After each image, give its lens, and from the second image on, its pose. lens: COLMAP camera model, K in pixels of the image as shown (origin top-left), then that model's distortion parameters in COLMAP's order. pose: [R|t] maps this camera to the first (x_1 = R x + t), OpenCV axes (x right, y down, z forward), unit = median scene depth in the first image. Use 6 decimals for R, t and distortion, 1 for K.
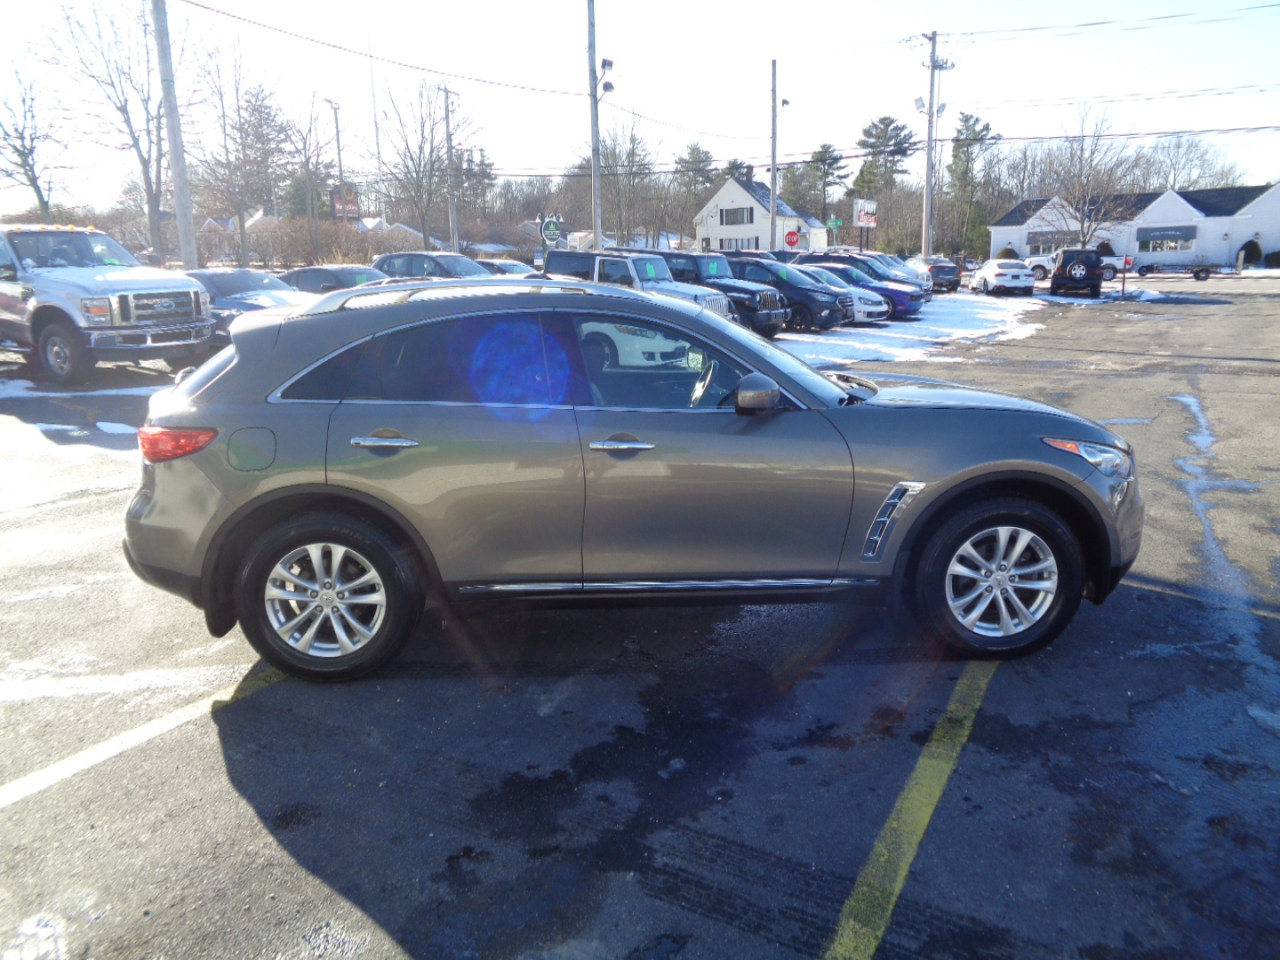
lens RADIAL K [[947.7, 0, 643.0], [0, 947.7, 478.0], [0, 0, 1]] dist [0.005019, -0.001632]
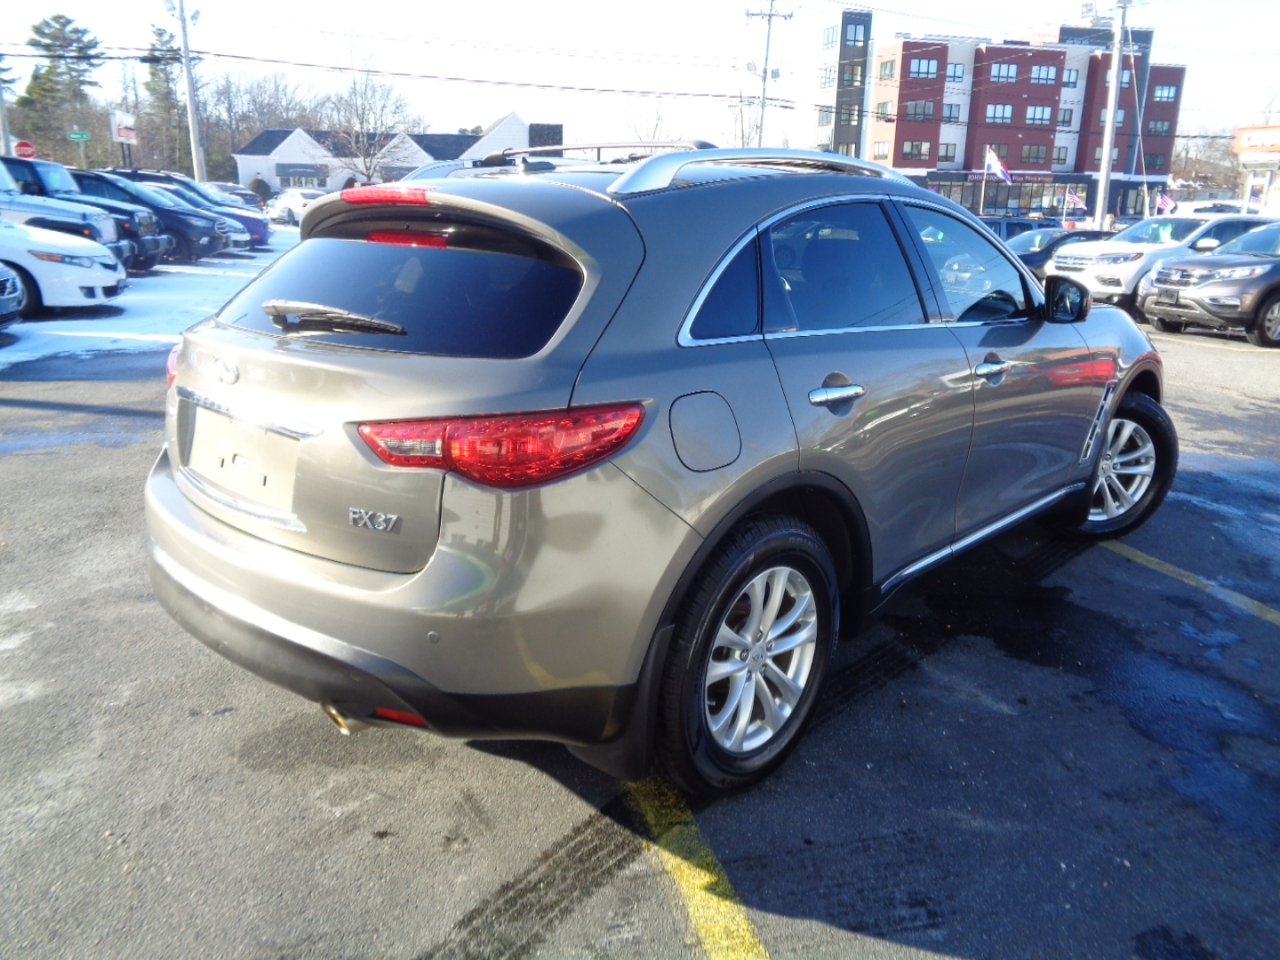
lens RADIAL K [[945.2, 0, 641.2], [0, 945.2, 481.7], [0, 0, 1]] dist [-0.002093, 0.010566]
pose [[0.726481, -0.156911, 0.669032, -0.116736], [0.109394, 0.987574, 0.112832, -0.009947], [-0.678423, -0.008782, 0.734619, 0.088418]]
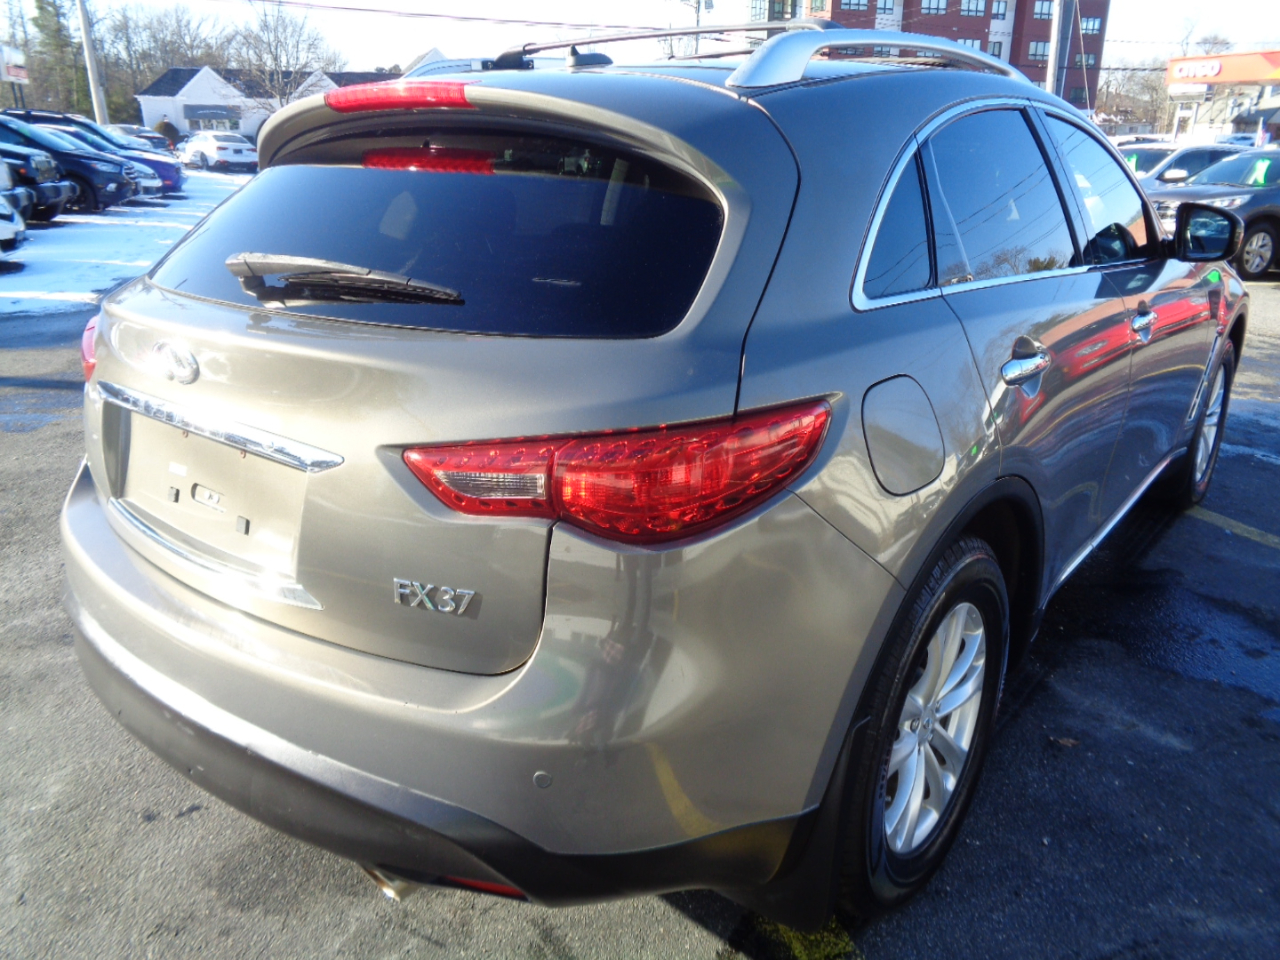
lens RADIAL K [[947.7, 0, 643.0], [0, 947.7, 478.0], [0, 0, 1]] dist [0.005019, -0.001632]
pose [[0.675209, -0.216609, 0.705105, -0.108741], [0.132812, 0.975989, 0.172643, -0.013346], [-0.725571, -0.022924, 0.687765, 0.114704]]
